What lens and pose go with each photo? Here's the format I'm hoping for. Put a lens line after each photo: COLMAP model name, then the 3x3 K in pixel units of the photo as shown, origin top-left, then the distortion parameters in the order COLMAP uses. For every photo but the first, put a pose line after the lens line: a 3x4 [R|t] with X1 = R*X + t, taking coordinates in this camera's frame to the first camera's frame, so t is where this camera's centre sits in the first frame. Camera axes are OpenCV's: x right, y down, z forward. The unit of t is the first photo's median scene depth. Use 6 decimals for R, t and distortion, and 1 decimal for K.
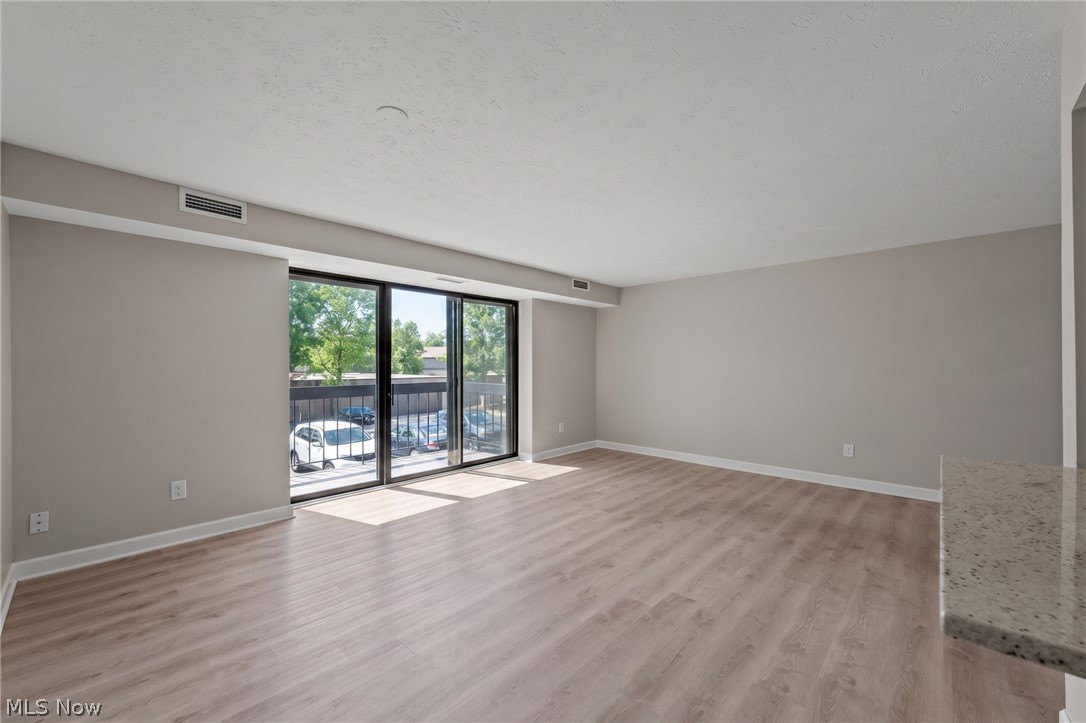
lens RADIAL K [[429.9, 0, 543.0], [0, 429.9, 361.5], [0, 0, 1]] dist [0.000398, 0.000310]
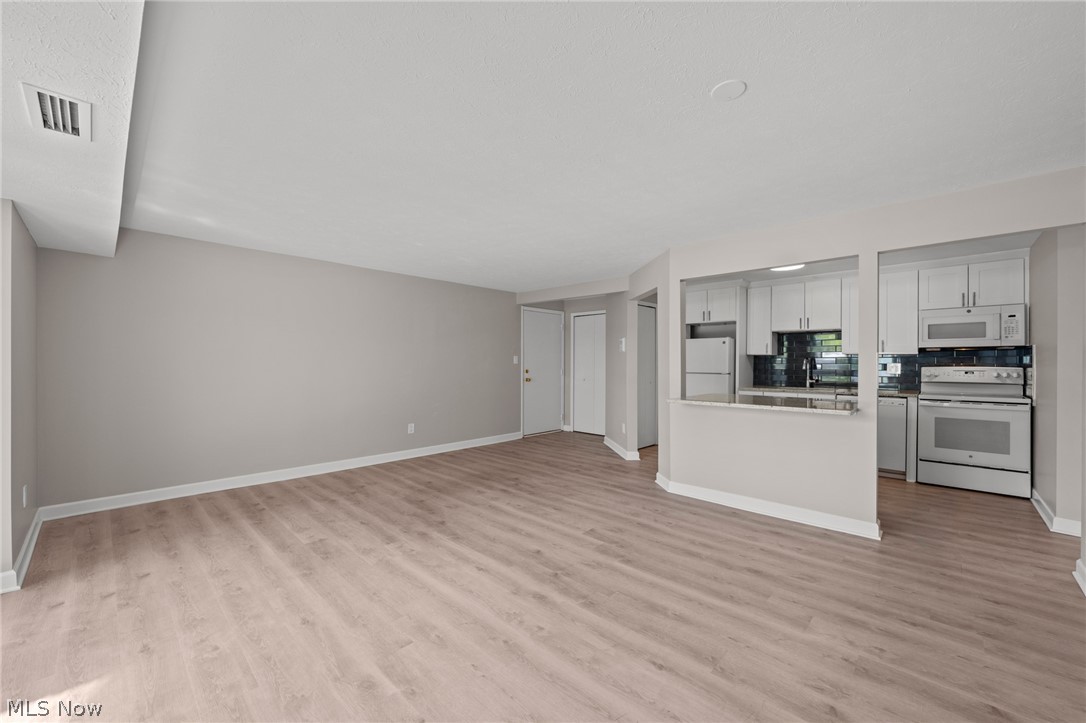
lens RADIAL K [[421.9, 0, 542.8], [0, 421.9, 363.6], [0, 0, 1]] dist [-0.003411, -0.000153]
pose [[0.009922, -0.004035, 0.999943, -0.785120], [-0.014214, 0.999890, 0.004176, 0.003337], [-0.999850, -0.014255, 0.009863, 0.868998]]
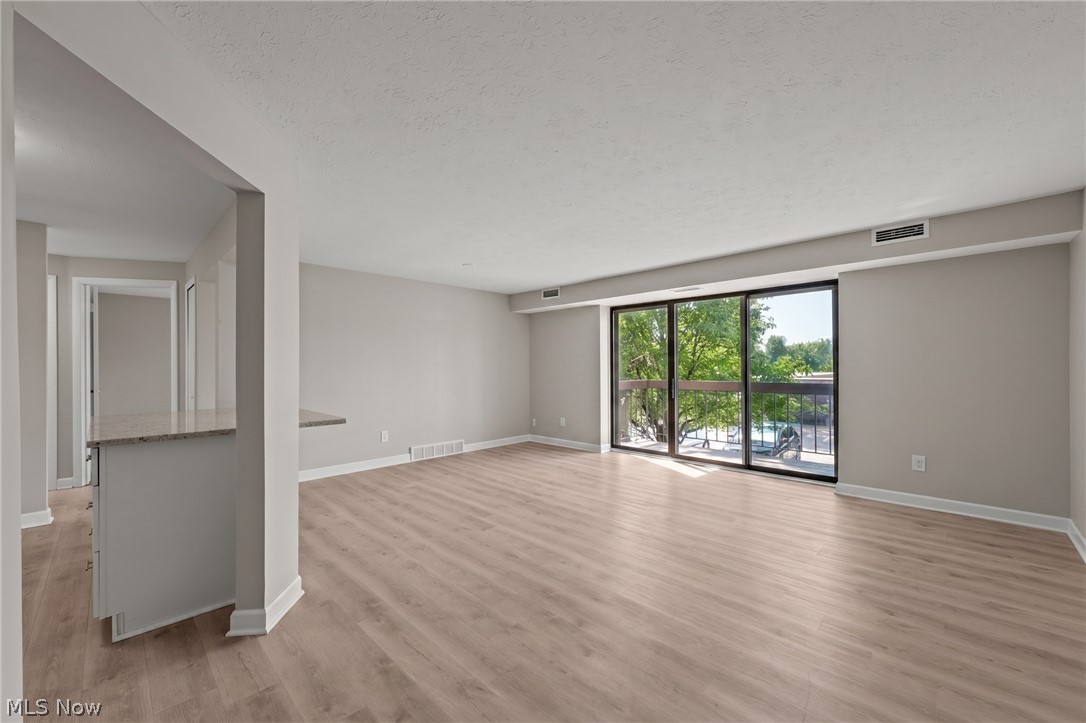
lens RADIAL K [[429.9, 0, 543.0], [0, 429.9, 361.5], [0, 0, 1]] dist [0.000398, 0.000310]
pose [[-0.022021, -0.011508, -0.999691, 1.330027], [0.013014, 0.999846, -0.011796, 0.012918], [0.999673, -0.013270, -0.021868, 0.927030]]
